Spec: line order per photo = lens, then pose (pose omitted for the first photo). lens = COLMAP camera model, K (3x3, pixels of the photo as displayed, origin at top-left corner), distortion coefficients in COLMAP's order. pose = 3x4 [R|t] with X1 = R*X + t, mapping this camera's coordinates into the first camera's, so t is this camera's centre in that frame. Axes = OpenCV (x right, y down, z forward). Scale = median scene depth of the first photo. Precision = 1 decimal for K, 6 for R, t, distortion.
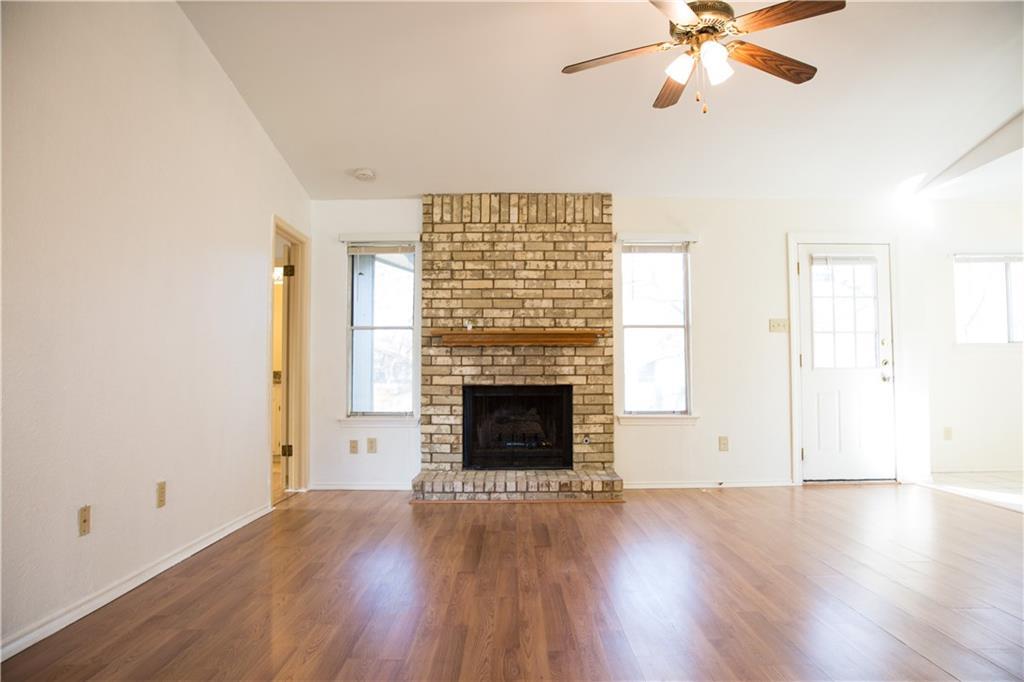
lens RADIAL K [[694.0, 0, 514.7], [0, 694.0, 343.1], [0, 0, 1]] dist [-0.112873, 0.081939]
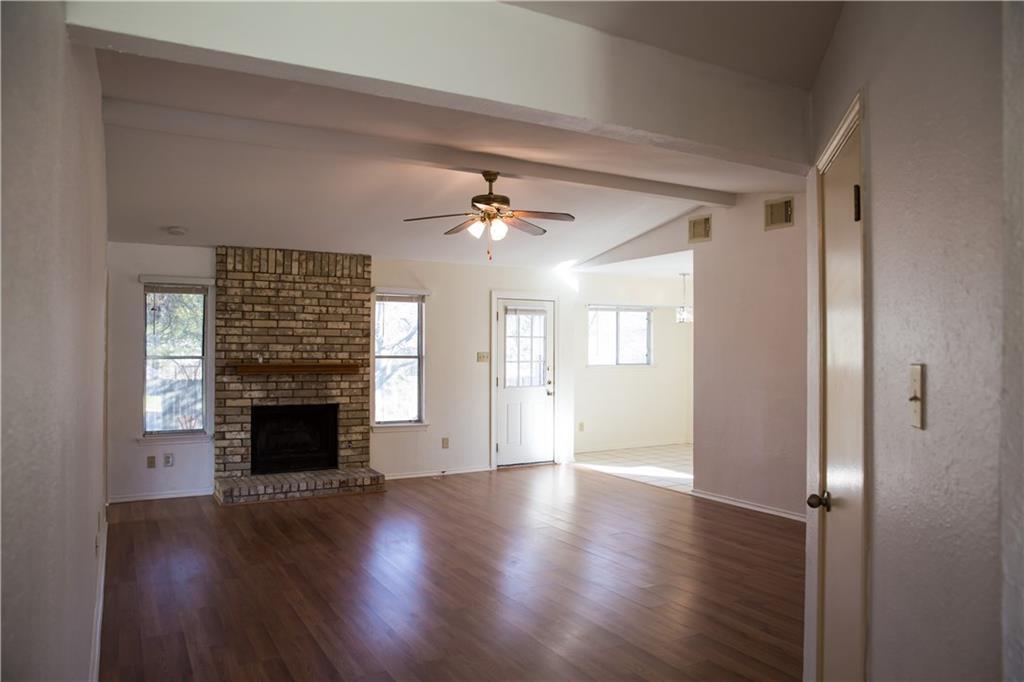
lens RADIAL K [[694.0, 0, 514.7], [0, 694.0, 343.1], [0, 0, 1]] dist [-0.112873, 0.081939]
pose [[0.866981, 0.012872, 0.498175, -0.272544], [-0.031194, 0.999108, 0.028473, -0.098886], [-0.497364, -0.040226, 0.866609, -0.269254]]
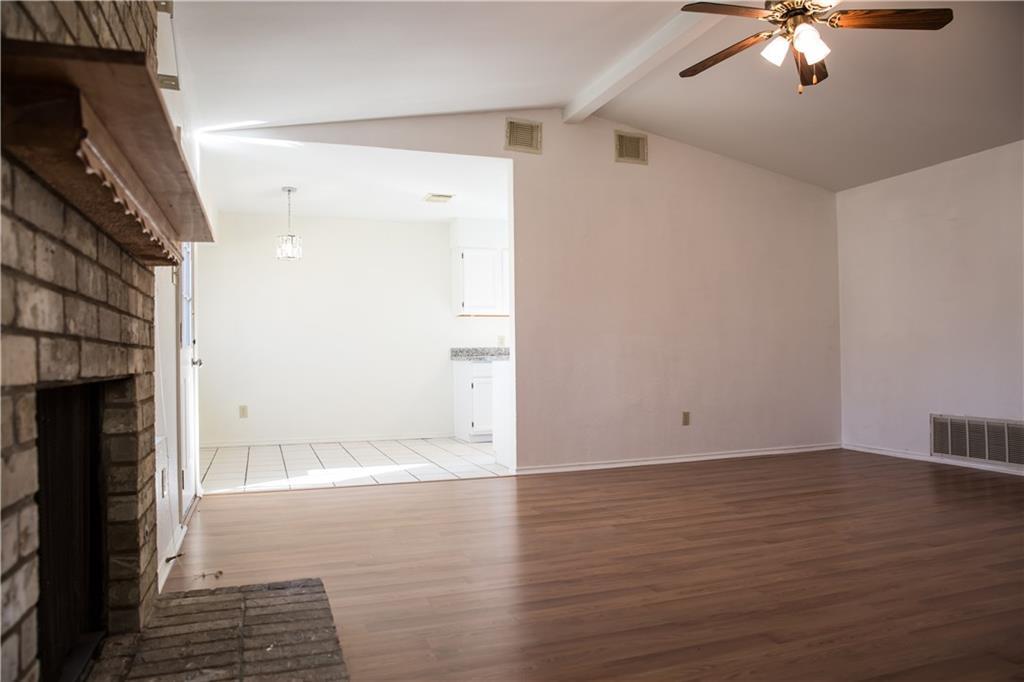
lens RADIAL K [[694.0, 0, 514.7], [0, 694.0, 343.1], [0, 0, 1]] dist [-0.112873, 0.081939]
pose [[-0.340522, 0.027499, 0.939834, -0.281539], [-0.032121, 0.998649, -0.040858, 0.051843], [-0.939688, -0.044102, -0.339178, 0.934680]]
